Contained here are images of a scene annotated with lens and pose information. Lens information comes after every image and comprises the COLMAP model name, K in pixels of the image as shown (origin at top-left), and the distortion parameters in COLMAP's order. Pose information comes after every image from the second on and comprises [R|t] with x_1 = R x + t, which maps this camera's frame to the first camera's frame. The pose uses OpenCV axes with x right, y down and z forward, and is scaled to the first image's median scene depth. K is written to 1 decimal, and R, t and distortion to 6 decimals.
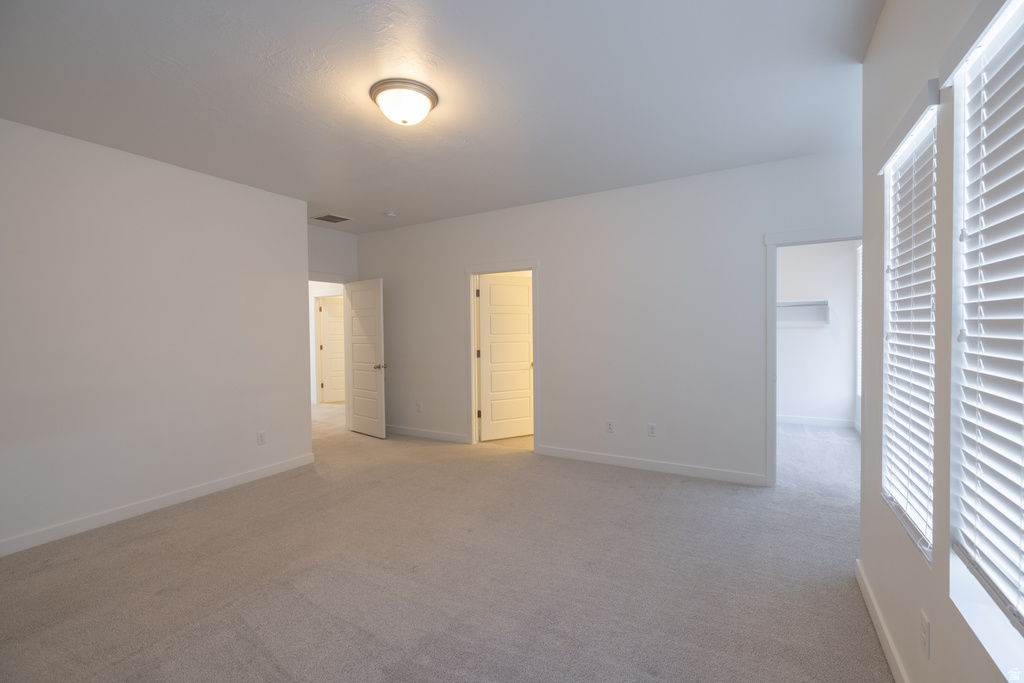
lens RADIAL K [[441.9, 0, 505.9], [0, 441.9, 338.2], [0, 0, 1]] dist [-0.000627, 0.000229]
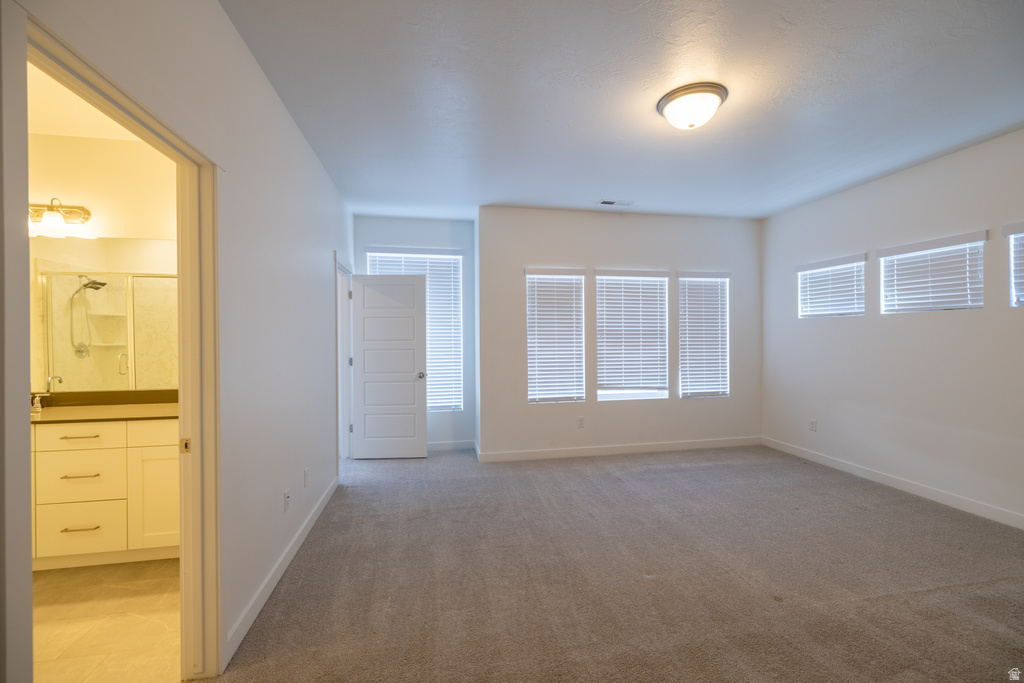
lens RADIAL K [[430.0, 0, 514.0], [0, 430.0, 338.1], [0, 0, 1]] dist [0.000901, 0.000041]
pose [[-0.664597, 0.017061, 0.747007, -0.423919], [0.031413, 0.999493, 0.005120, -0.012365], [-0.746541, 0.026868, -0.664796, 1.215580]]
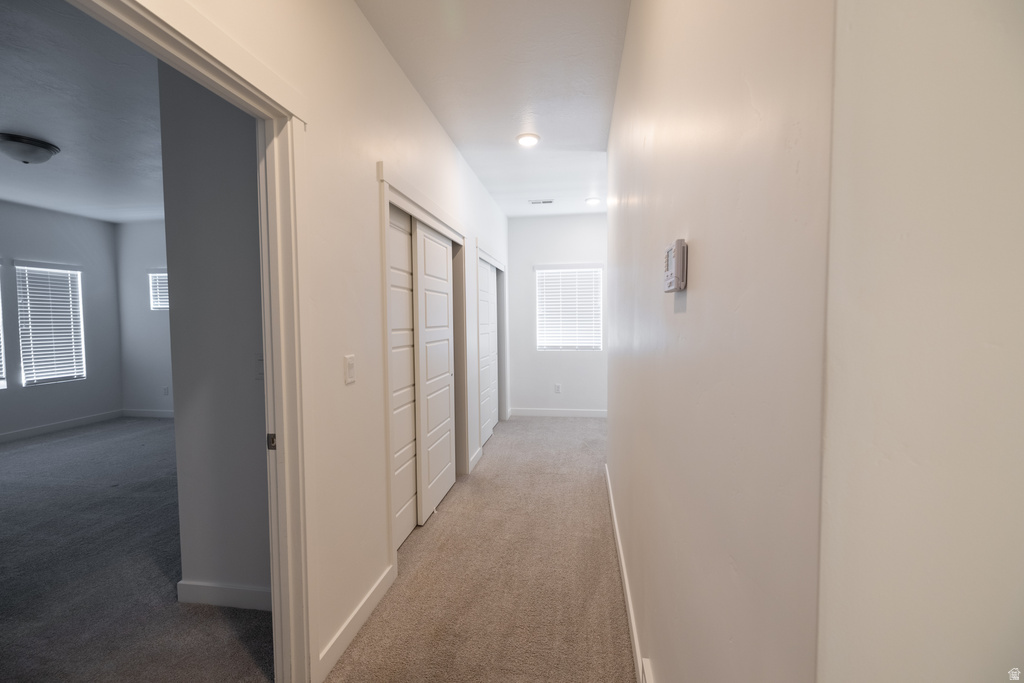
lens RADIAL K [[430.0, 0, 514.0], [0, 430.0, 338.1], [0, 0, 1]] dist [0.000901, 0.000041]
pose [[-0.927907, 0.041894, -0.370451, -0.666612], [0.017700, 0.997496, 0.068470, -0.018117], [0.372392, 0.056977, -0.926325, 1.697004]]
